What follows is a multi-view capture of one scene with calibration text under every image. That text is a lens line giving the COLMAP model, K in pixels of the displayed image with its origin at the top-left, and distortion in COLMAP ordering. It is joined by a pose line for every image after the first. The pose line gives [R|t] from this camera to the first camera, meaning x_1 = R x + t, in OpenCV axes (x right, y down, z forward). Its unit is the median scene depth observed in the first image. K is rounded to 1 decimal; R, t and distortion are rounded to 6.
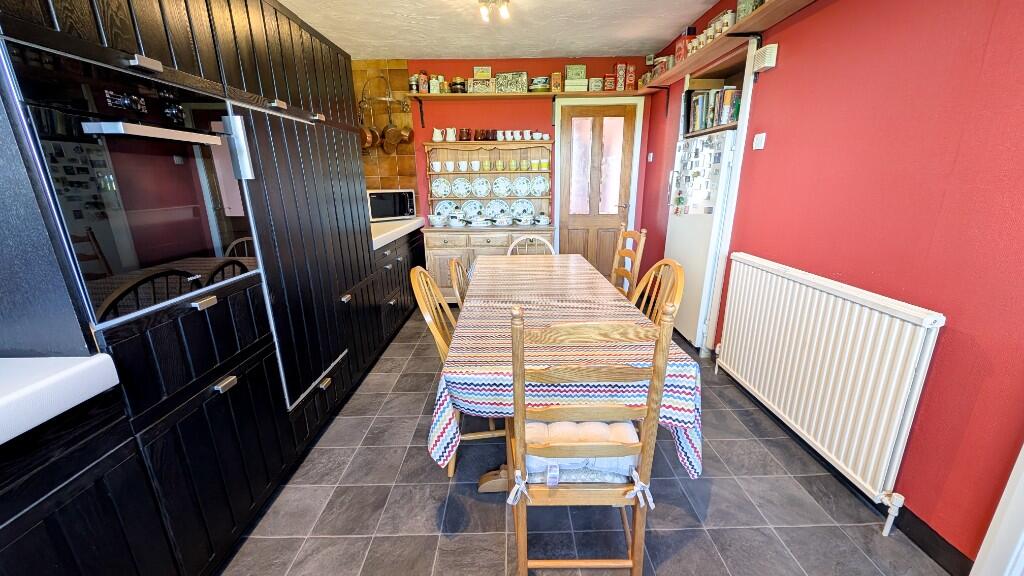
lens RADIAL K [[381.5, 0, 512.2], [0, 381.5, 286.6], [0, 0, 1]] dist [0.003508, -0.001241]
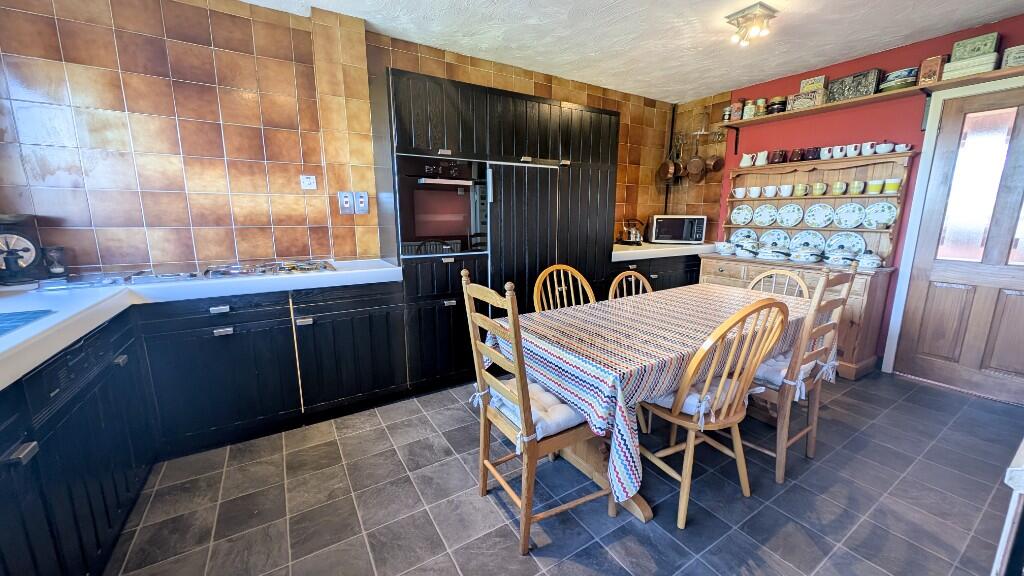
lens RADIAL K [[381.5, 0, 513.8], [0, 381.5, 285.9], [0, 0, 1]] dist [0.003508, -0.001241]
pose [[0.530446, 0.172698, -0.829941, 0.347746], [-0.236874, 0.970227, 0.050494, -0.003309], [0.813952, 0.169807, 0.555561, 0.049040]]
